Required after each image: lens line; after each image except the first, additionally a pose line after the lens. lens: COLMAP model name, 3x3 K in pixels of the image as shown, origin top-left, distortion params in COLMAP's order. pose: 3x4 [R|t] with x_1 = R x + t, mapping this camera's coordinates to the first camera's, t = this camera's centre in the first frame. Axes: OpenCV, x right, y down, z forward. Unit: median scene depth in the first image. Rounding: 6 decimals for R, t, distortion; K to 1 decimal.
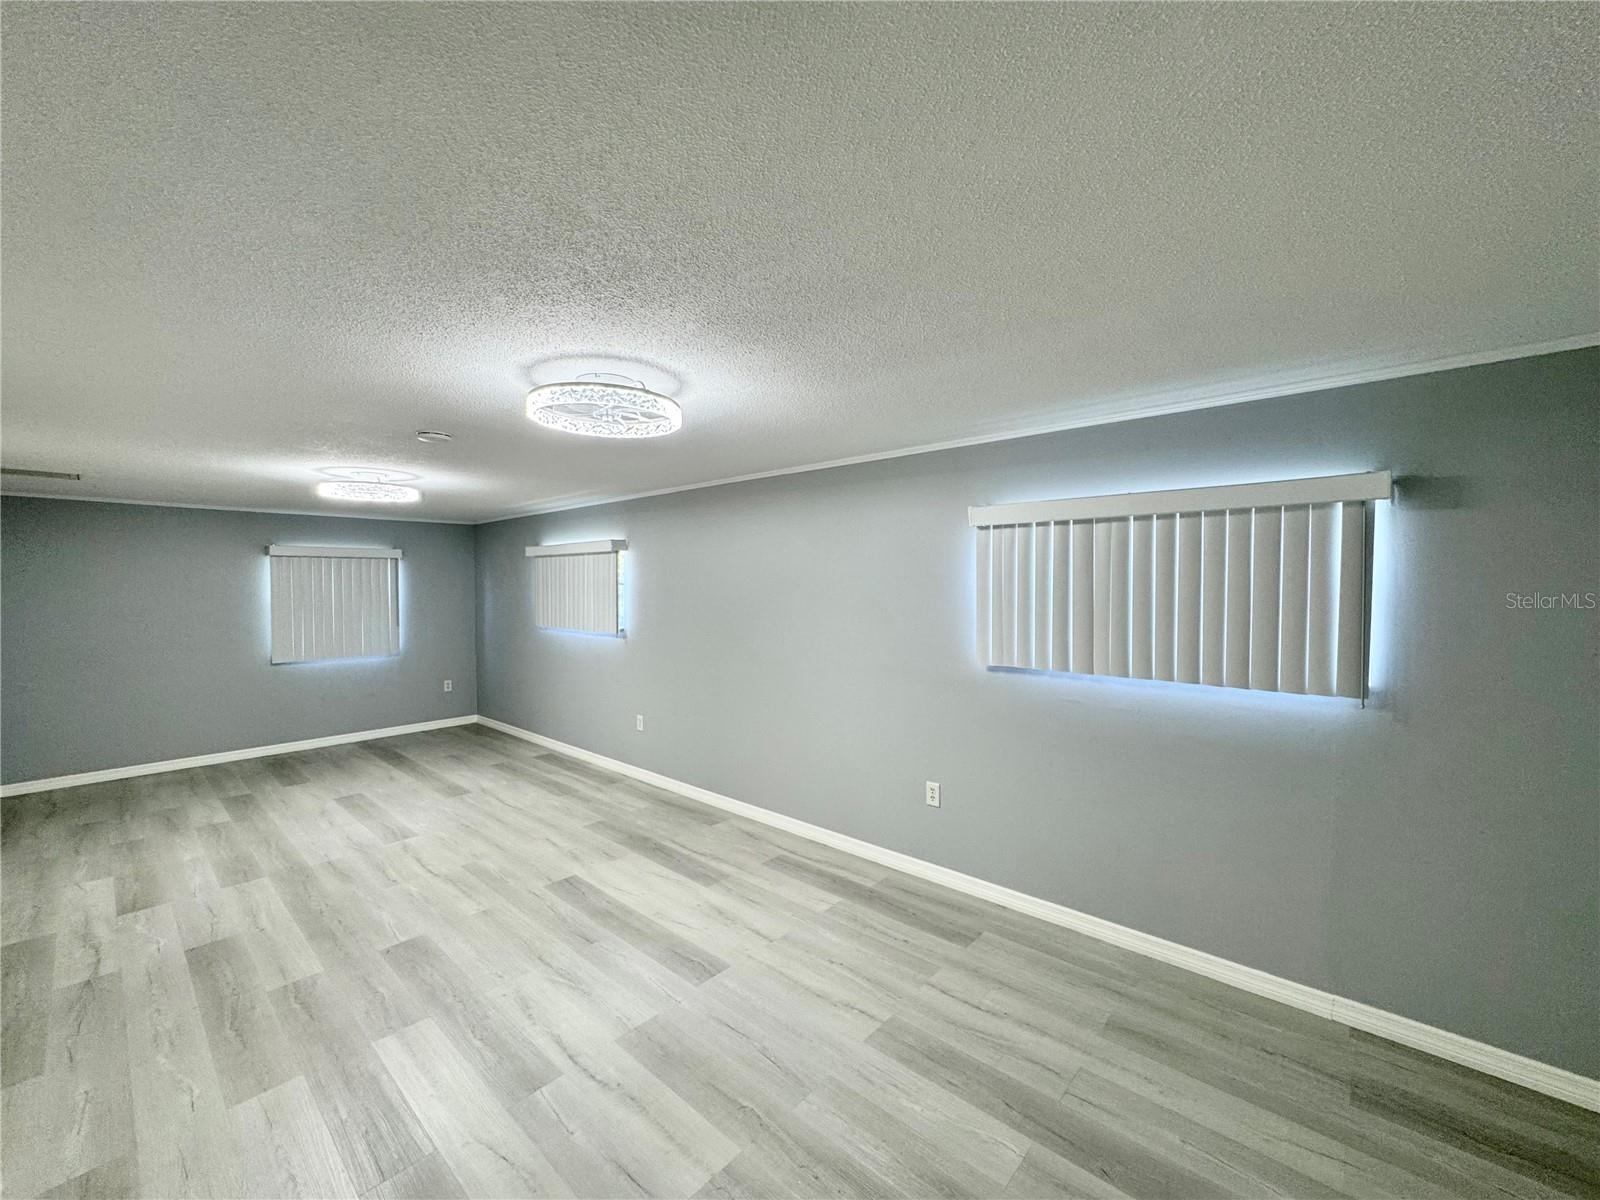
lens RADIAL K [[643.0, 0, 804.4], [0, 643.0, 601.6], [0, 0, 1]] dist [-0.006332, 0.000055]
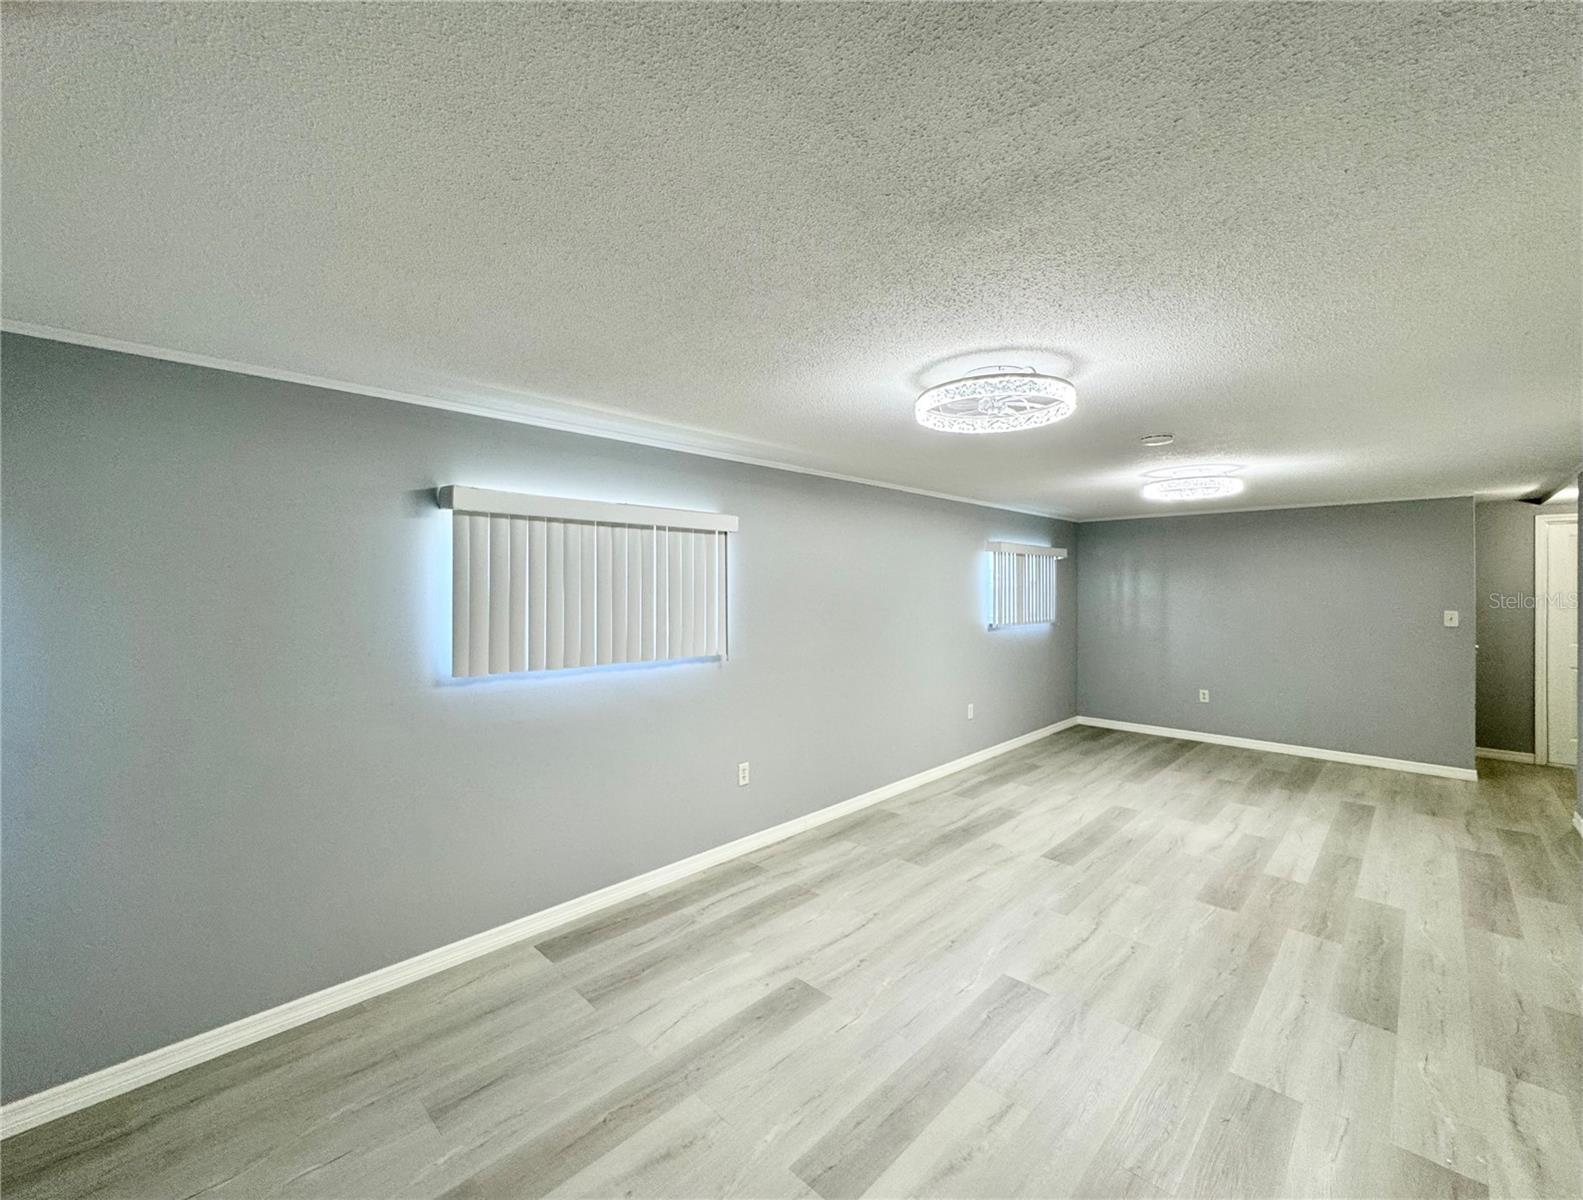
lens RADIAL K [[659.4, 0, 760.5], [0, 659.4, 583.1], [0, 0, 1]] dist [-0.004155, 0.000227]
pose [[0.067357, 0.005190, 0.997715, -1.523563], [0.024958, 0.999665, -0.006885, -0.030104], [-0.997417, 0.025365, 0.067205, 1.421751]]
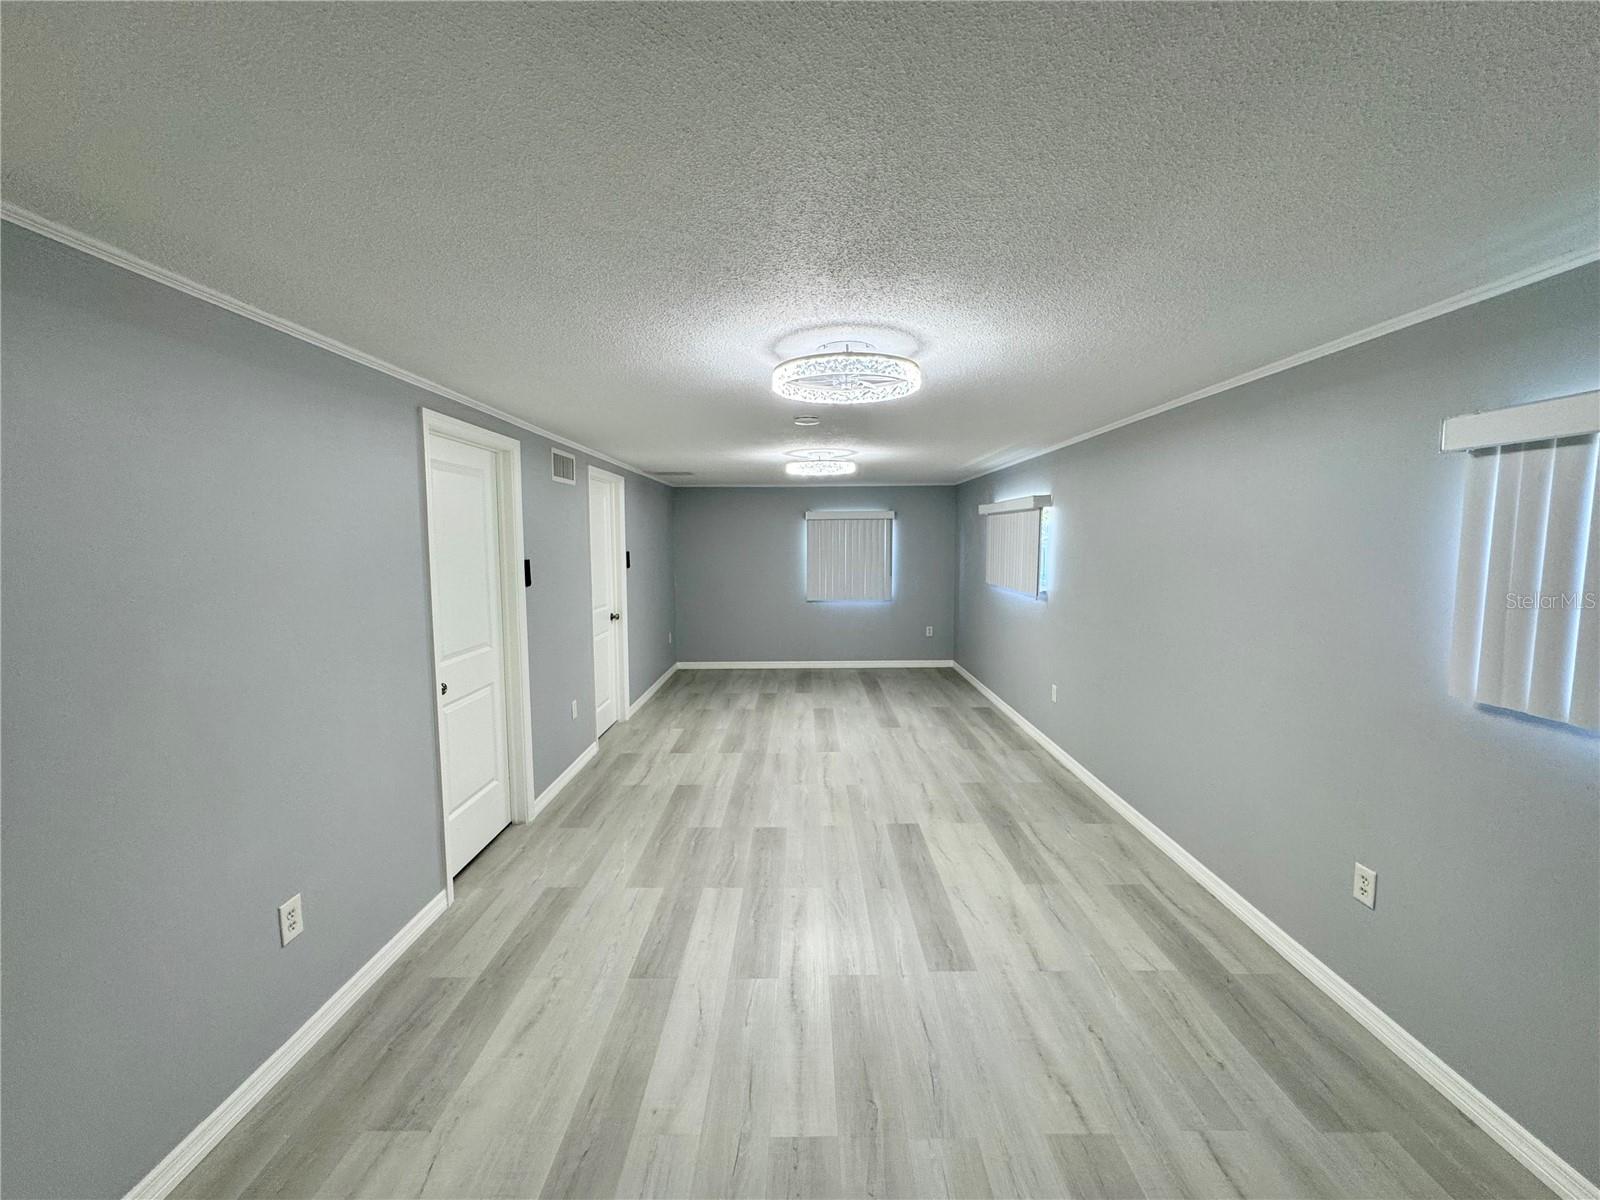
lens RADIAL K [[643.0, 0, 799.1], [0, 643.0, 602.7], [0, 0, 1]] dist [-0.006332, 0.000055]
pose [[0.659850, 0.073995, -0.747745, 0.283943], [-0.016421, 0.996322, 0.084102, -0.020960], [0.751217, -0.043216, 0.658638, 0.181419]]
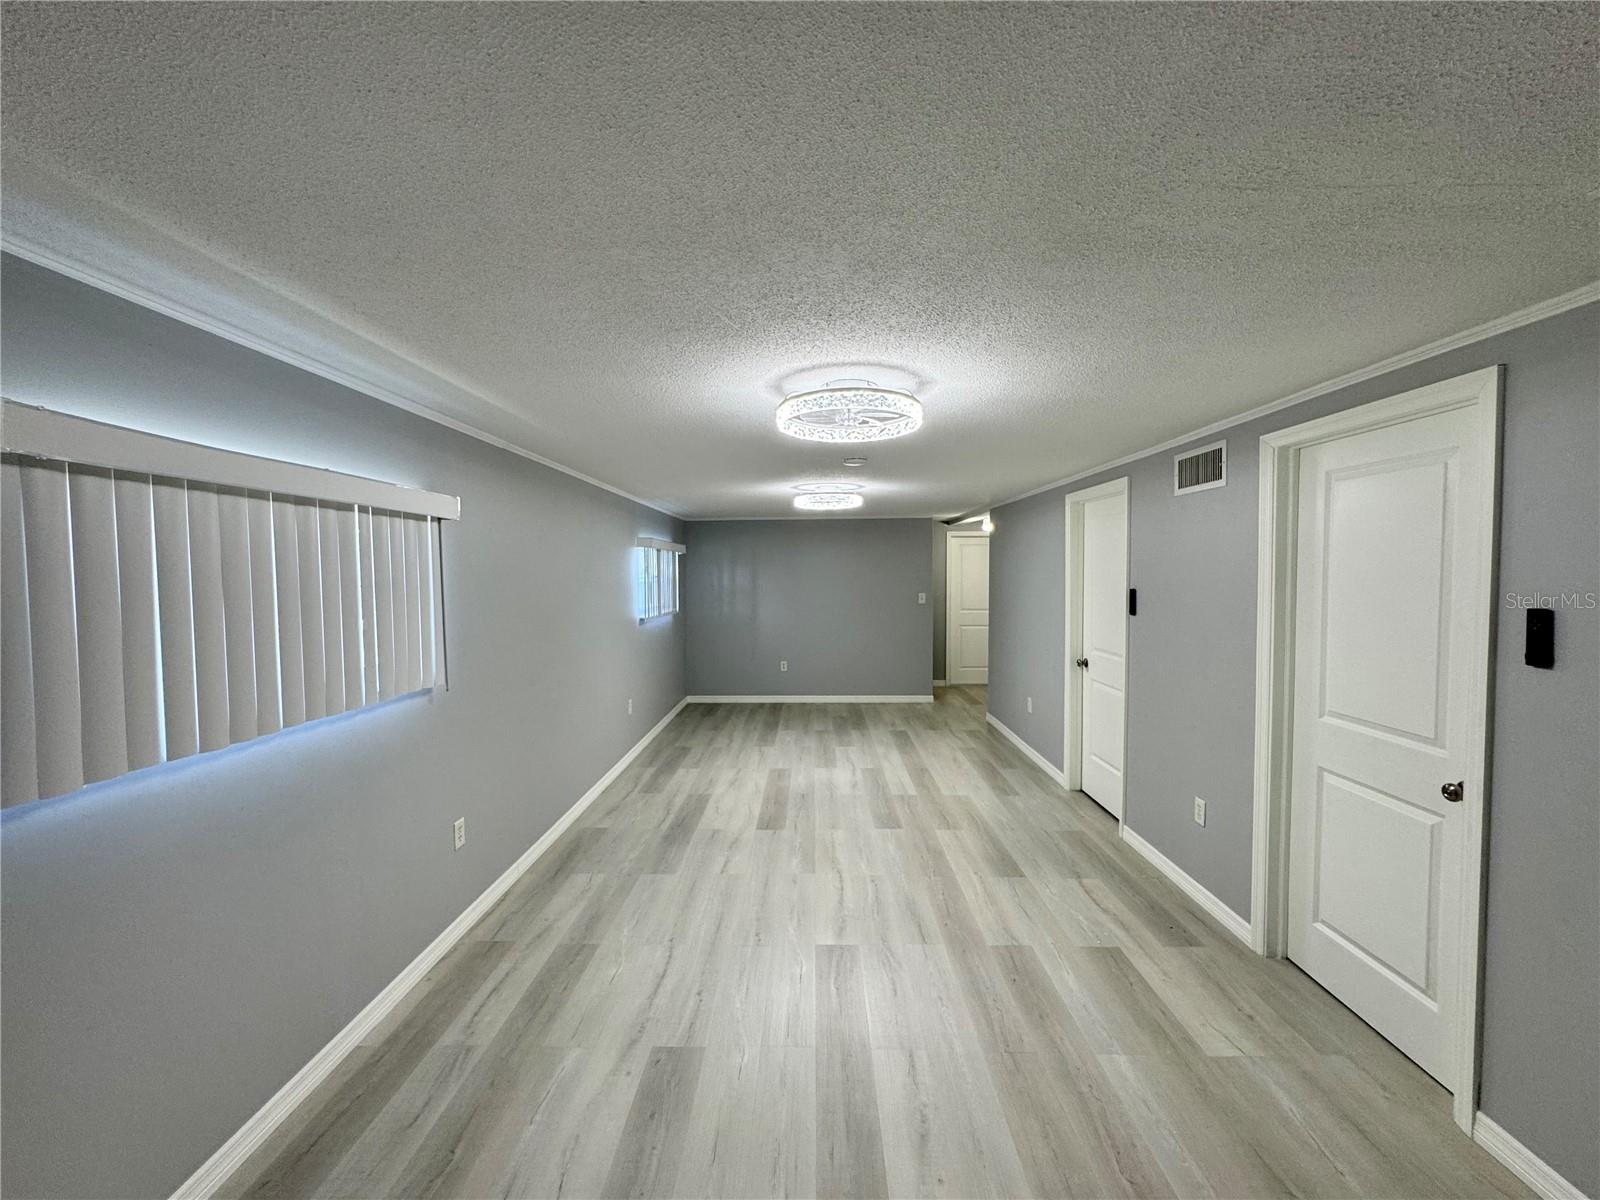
lens RADIAL K [[643.0, 0, 800.6], [0, 643.0, 599.6], [0, 0, 1]] dist [-0.006332, 0.000055]
pose [[-0.649080, -0.025954, 0.760277, -1.326259], [0.028280, 0.997904, 0.058210, -0.057505], [-0.760194, 0.059284, -0.646985, 1.722756]]
